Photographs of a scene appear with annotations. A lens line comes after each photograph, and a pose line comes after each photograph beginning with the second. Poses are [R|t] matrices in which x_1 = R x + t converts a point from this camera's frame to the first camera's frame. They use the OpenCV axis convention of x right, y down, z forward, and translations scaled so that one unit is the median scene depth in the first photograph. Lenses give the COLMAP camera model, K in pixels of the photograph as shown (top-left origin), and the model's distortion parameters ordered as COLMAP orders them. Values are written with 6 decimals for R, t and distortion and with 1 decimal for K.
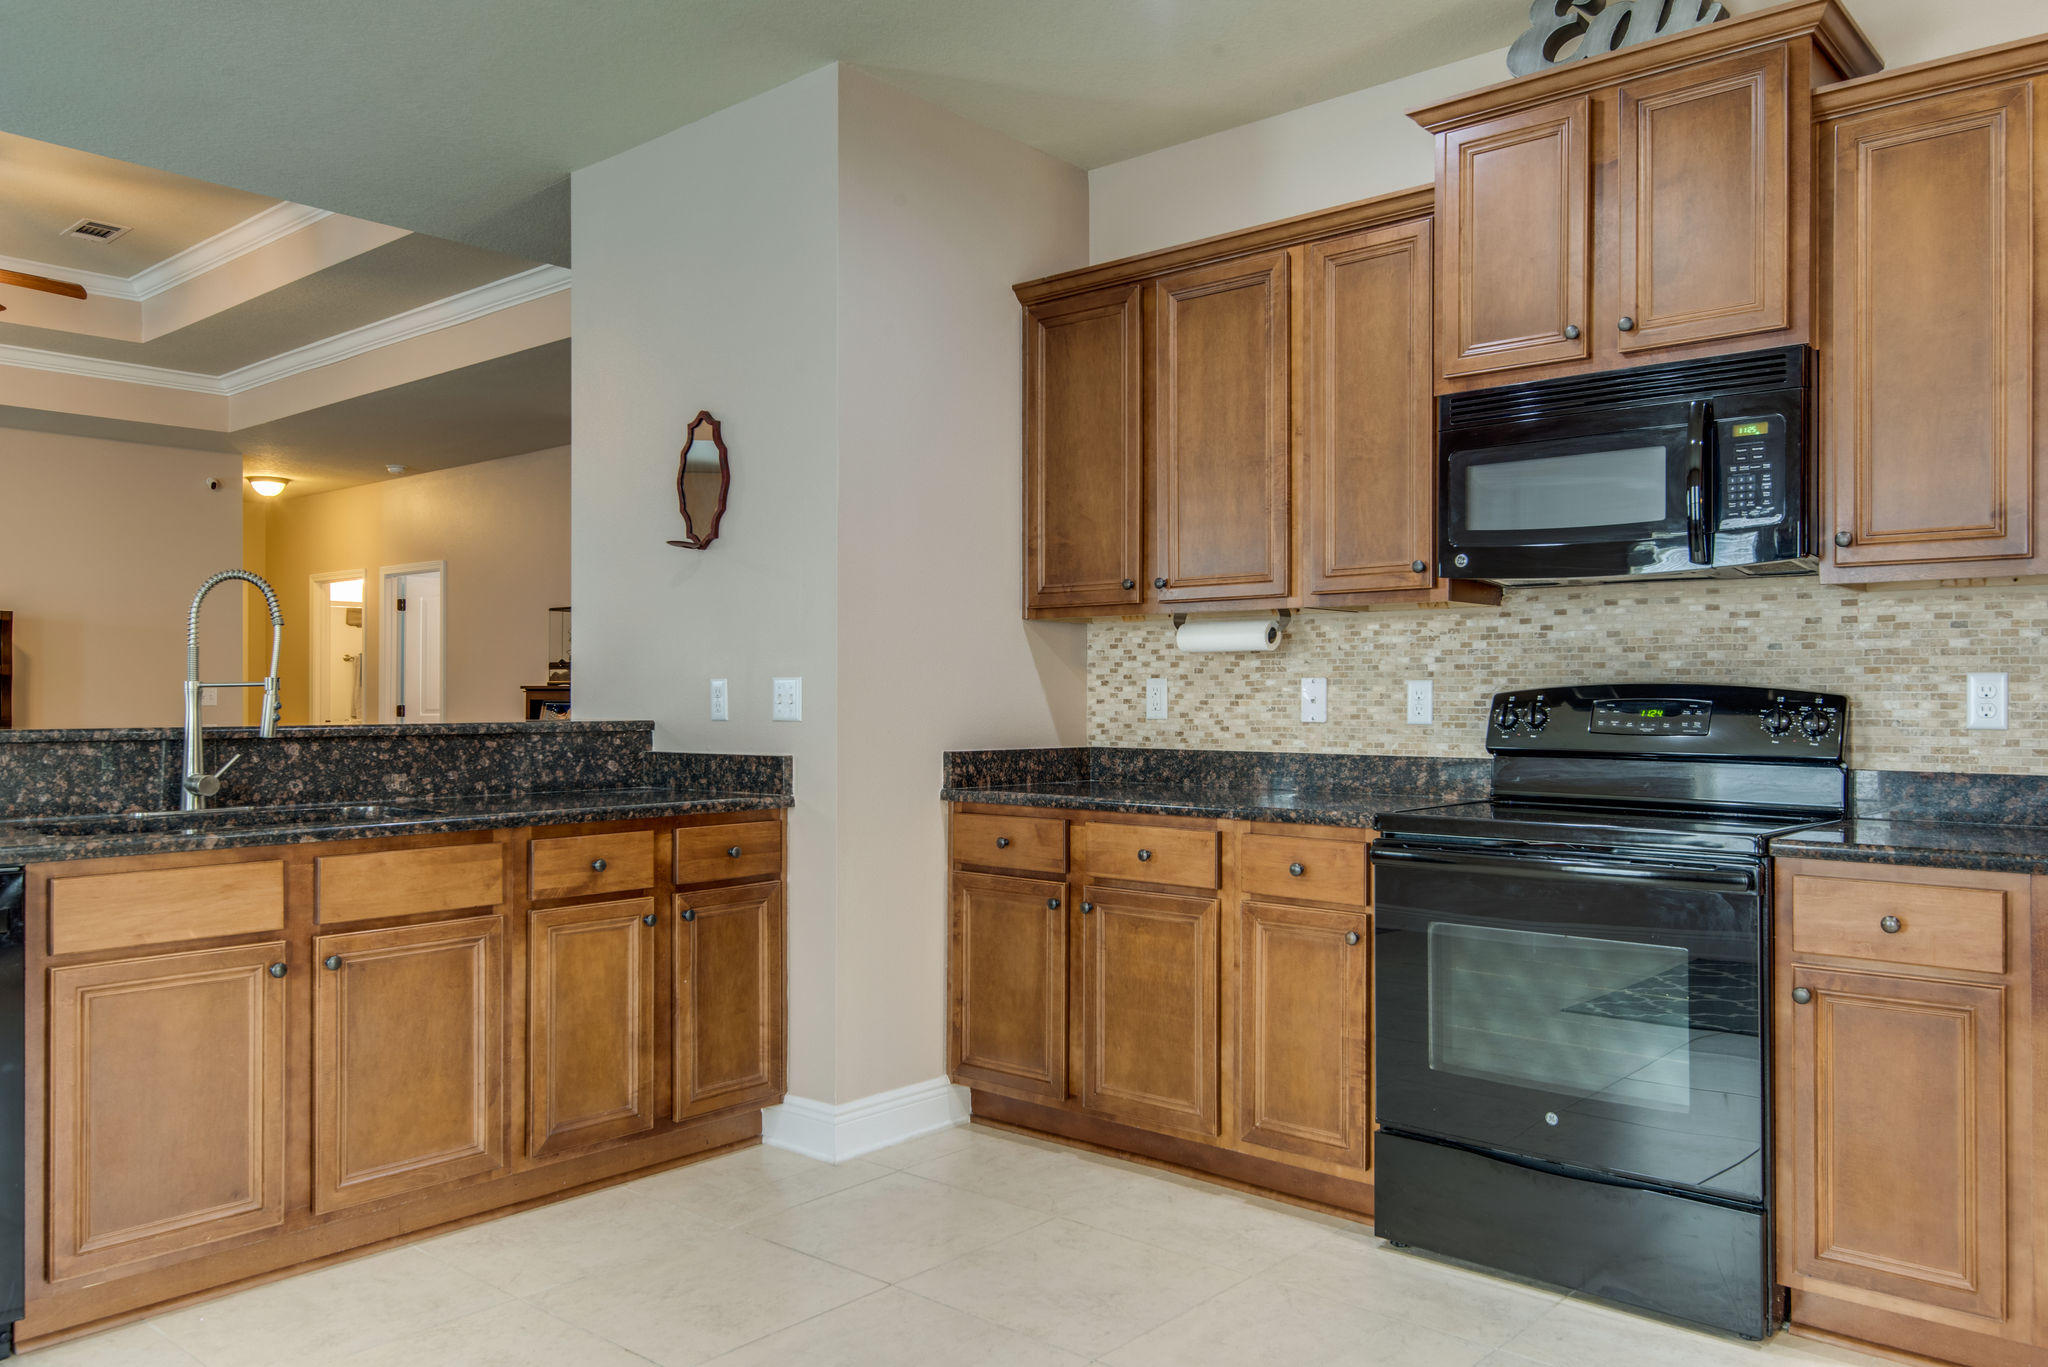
lens RADIAL K [[1469.3, 0, 1021.6], [0, 1469.3, 688.9], [0, 0, 1]] dist [0.006099, 0.000790]
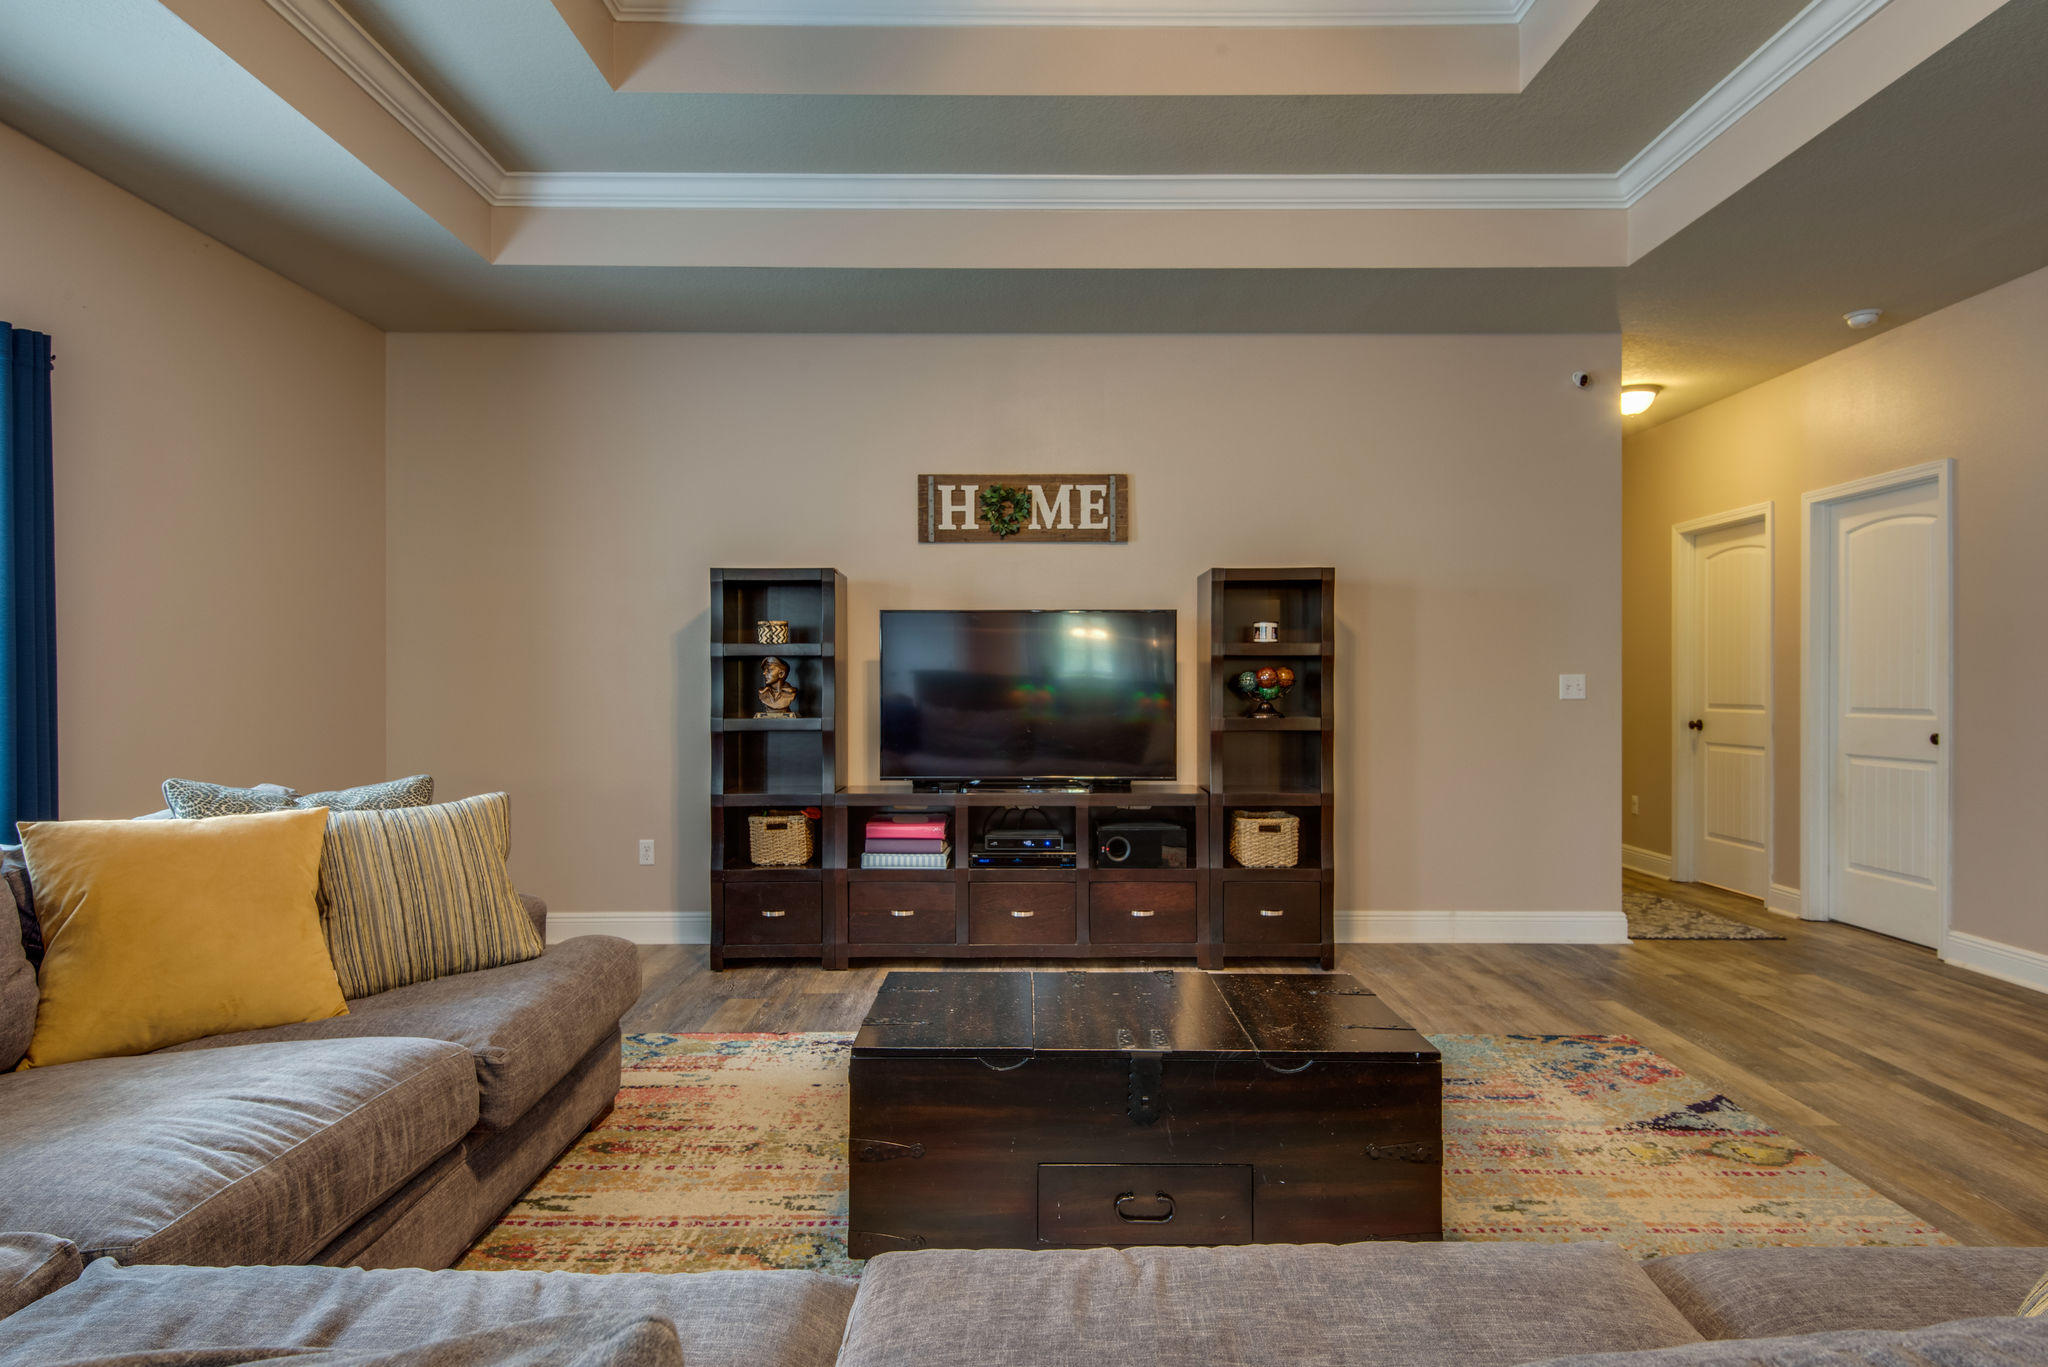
lens RADIAL K [[1225.2, 0, 1019.9], [0, 1225.2, 681.4], [0, 0, 1]] dist [0.004043, -0.000066]
pose [[0.651988, 0.006030, -0.758205, -0.841765], [0.001055, 0.999960, 0.008859, -0.006852], [0.758229, -0.006576, 0.651956, 1.254923]]
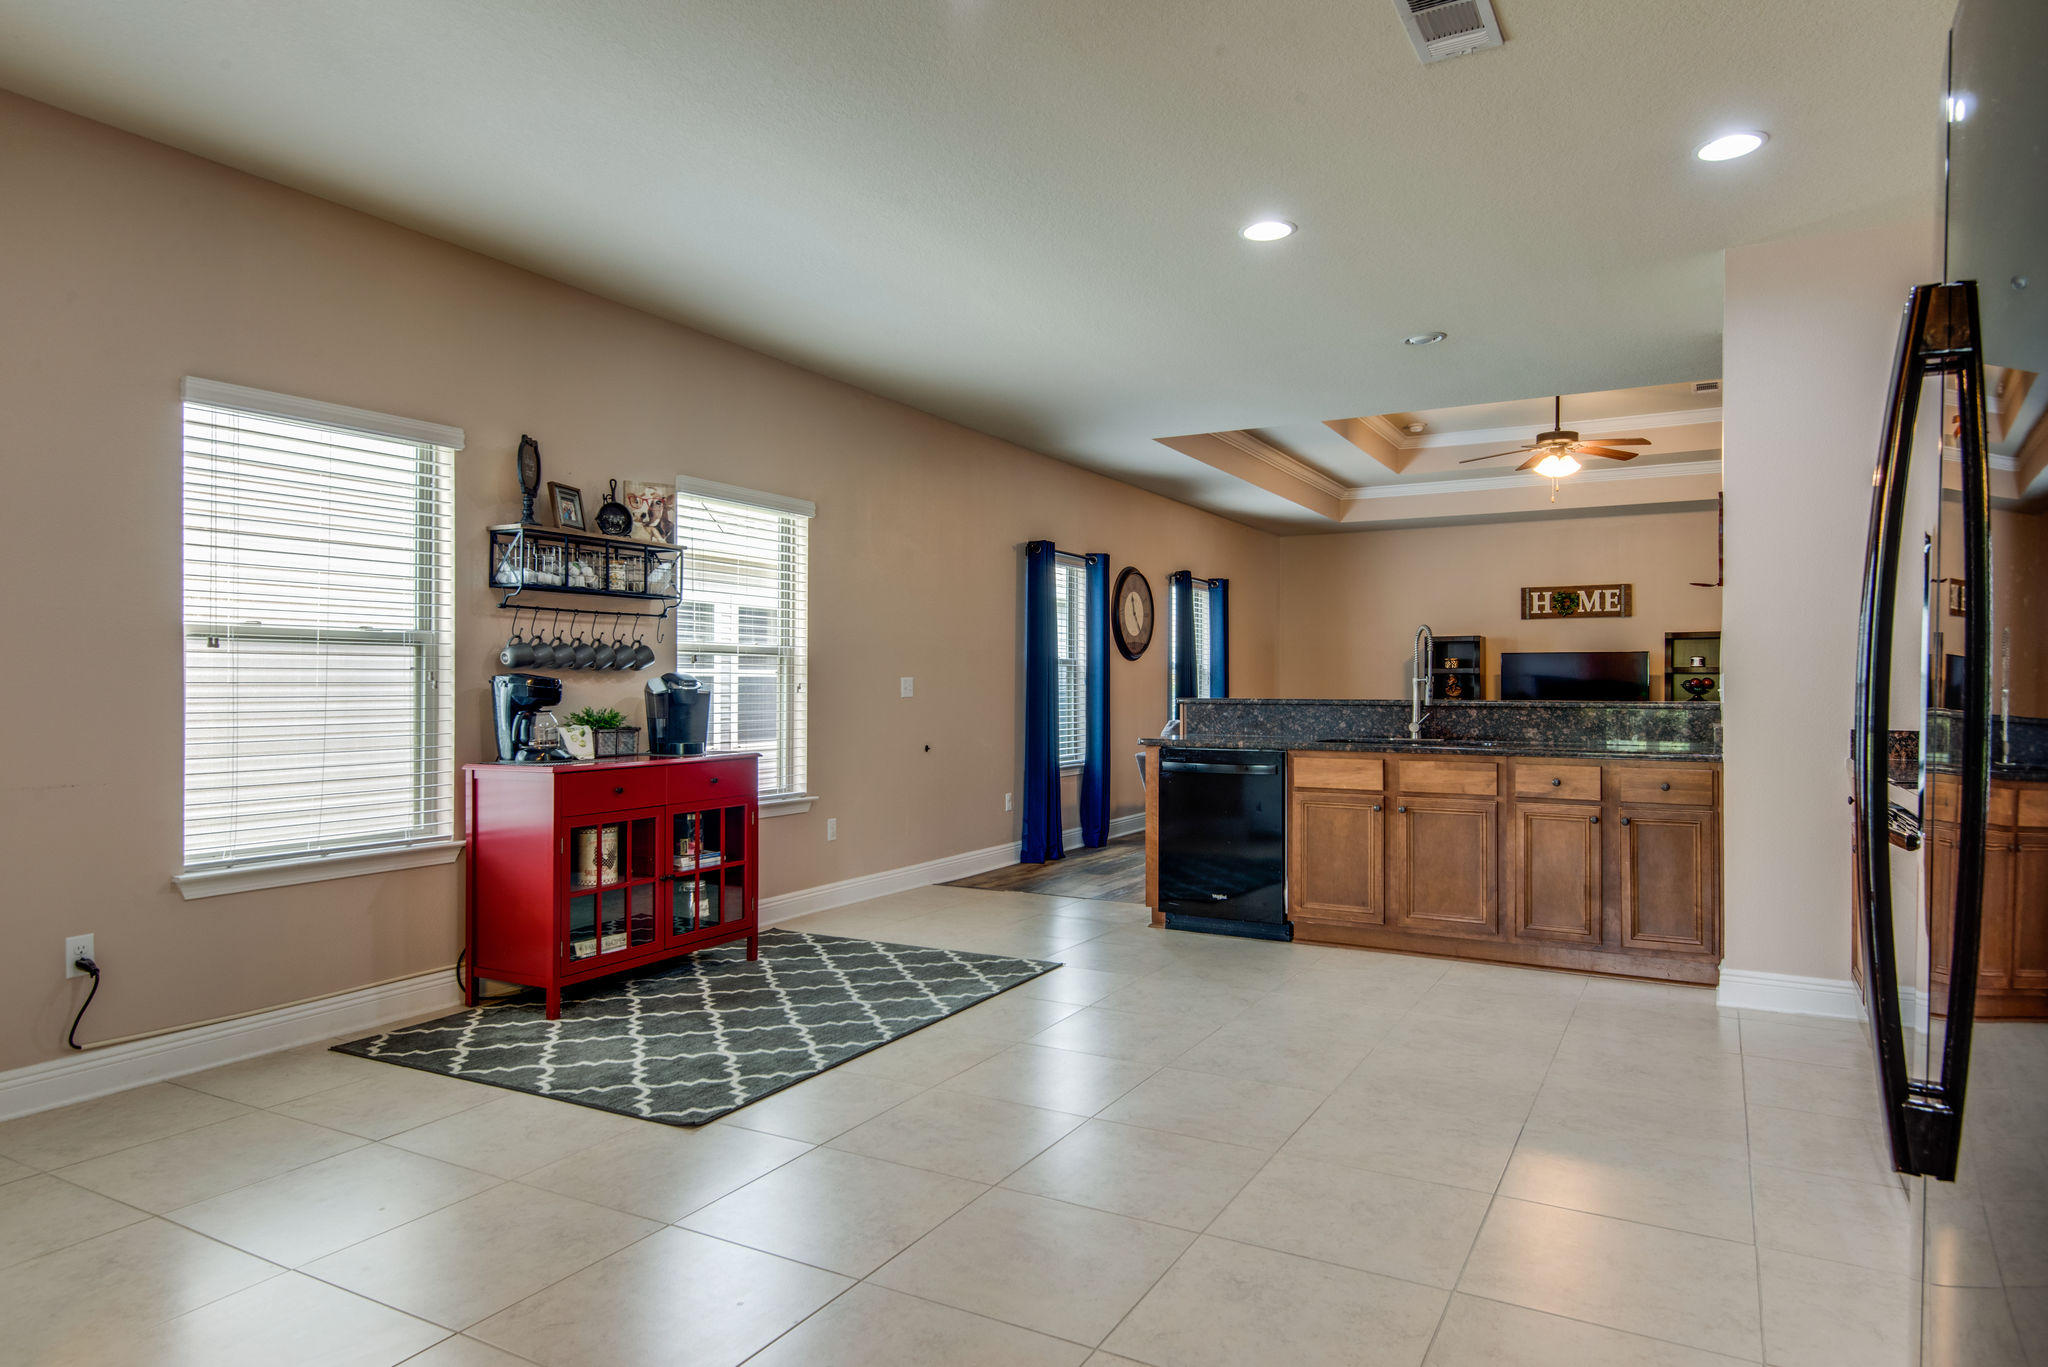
lens RADIAL K [[1225.2, 0, 1013.7], [0, 1225.2, 685.2], [0, 0, 1]] dist [0.004043, -0.000066]
pose [[0.200960, 0.000540, -0.979599, 0.997705], [0.002615, 0.999996, 0.001088, 0.001615], [0.979596, -0.002780, 0.200958, 0.076726]]
